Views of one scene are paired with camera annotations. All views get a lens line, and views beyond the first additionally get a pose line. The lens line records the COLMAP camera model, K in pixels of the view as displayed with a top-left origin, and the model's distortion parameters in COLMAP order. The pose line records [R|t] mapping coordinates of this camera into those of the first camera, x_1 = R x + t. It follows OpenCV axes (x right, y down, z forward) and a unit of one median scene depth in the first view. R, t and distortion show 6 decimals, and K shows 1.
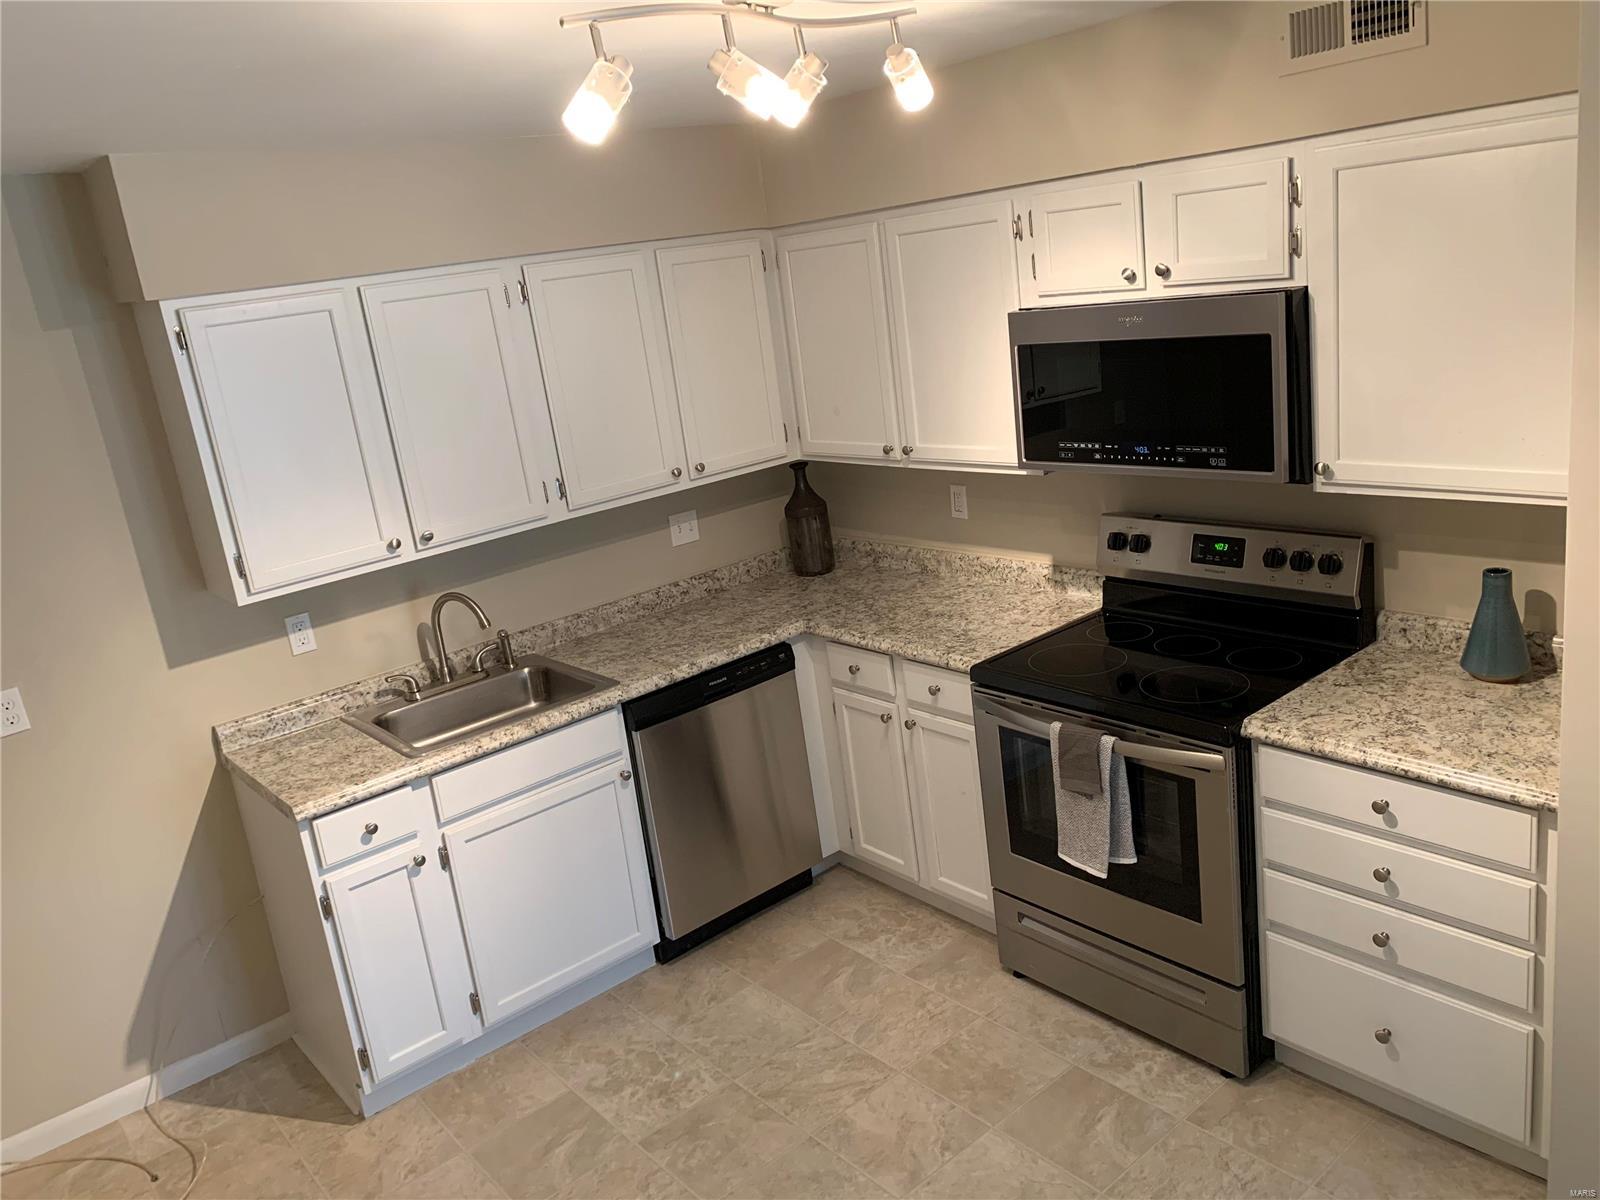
lens RADIAL K [[1241.1, 0, 794.4], [0, 1241.1, 588.4], [0, 0, 1]] dist [0.091492, -0.106890]
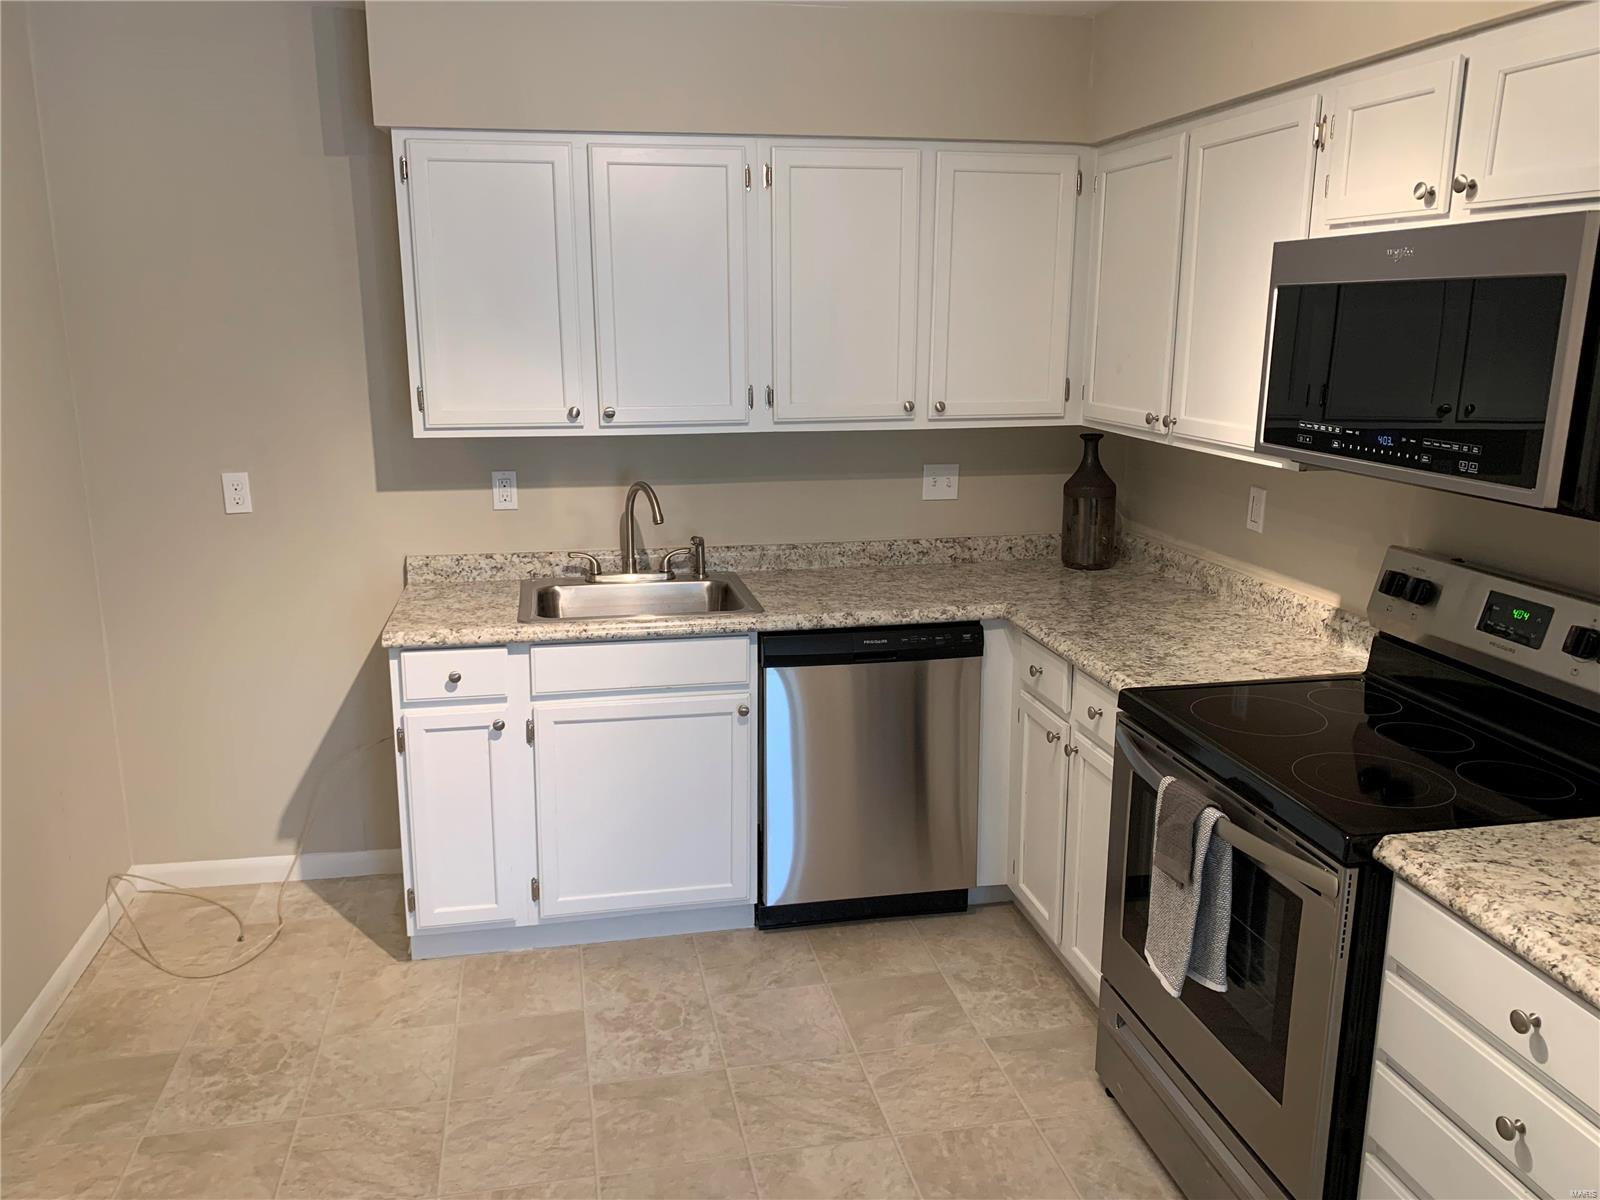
lens RADIAL K [[1240.6, 0, 800.0], [0, 1240.6, 600.0], [0, 0, 1]] dist [0.074126, -0.079145]
pose [[0.874104, 0.232164, -0.426664, 0.285071], [-0.234092, 0.970990, 0.048768, 0.017877], [0.425608, 0.057250, 0.903095, 0.202911]]
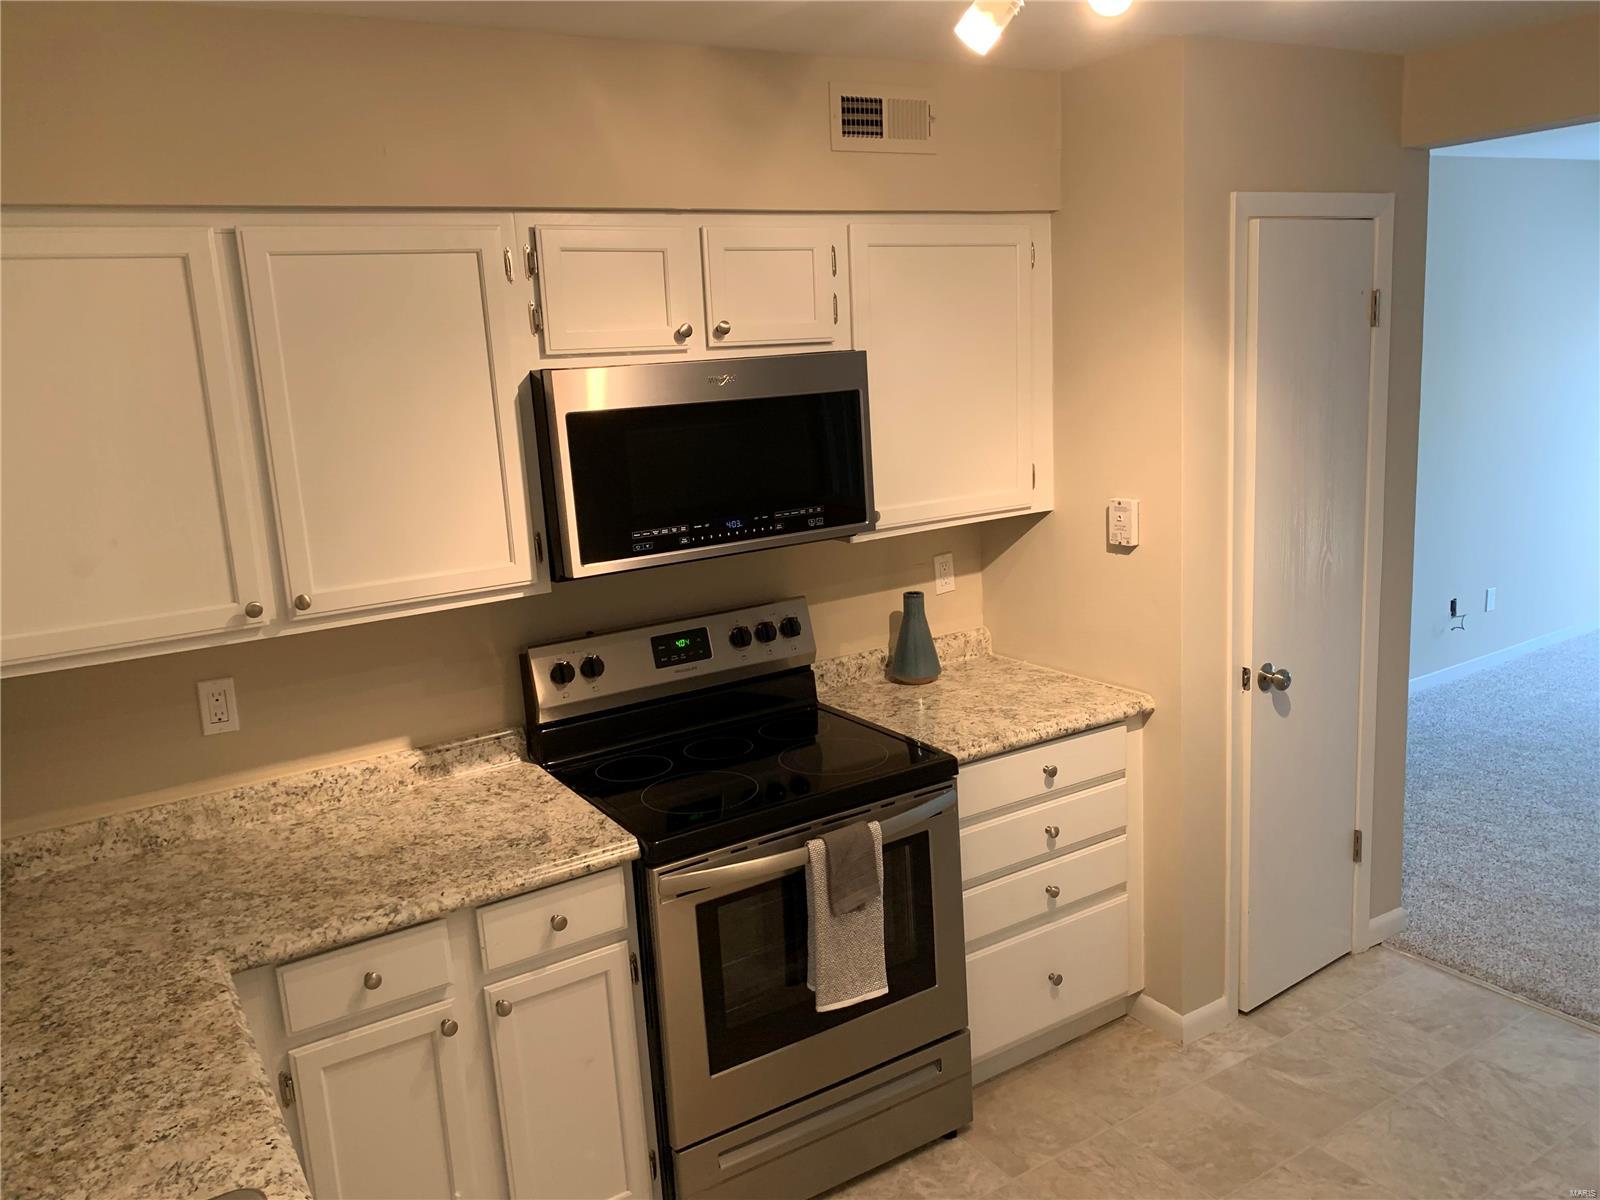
lens RADIAL K [[1241.1, 0, 794.4], [0, 1241.1, 588.4], [0, 0, 1]] dist [0.091492, -0.106890]
pose [[0.133367, -0.072549, 0.988408, -0.543706], [0.296967, 0.954417, 0.029984, -0.073798], [-0.945528, 0.289526, 0.148832, 0.767263]]
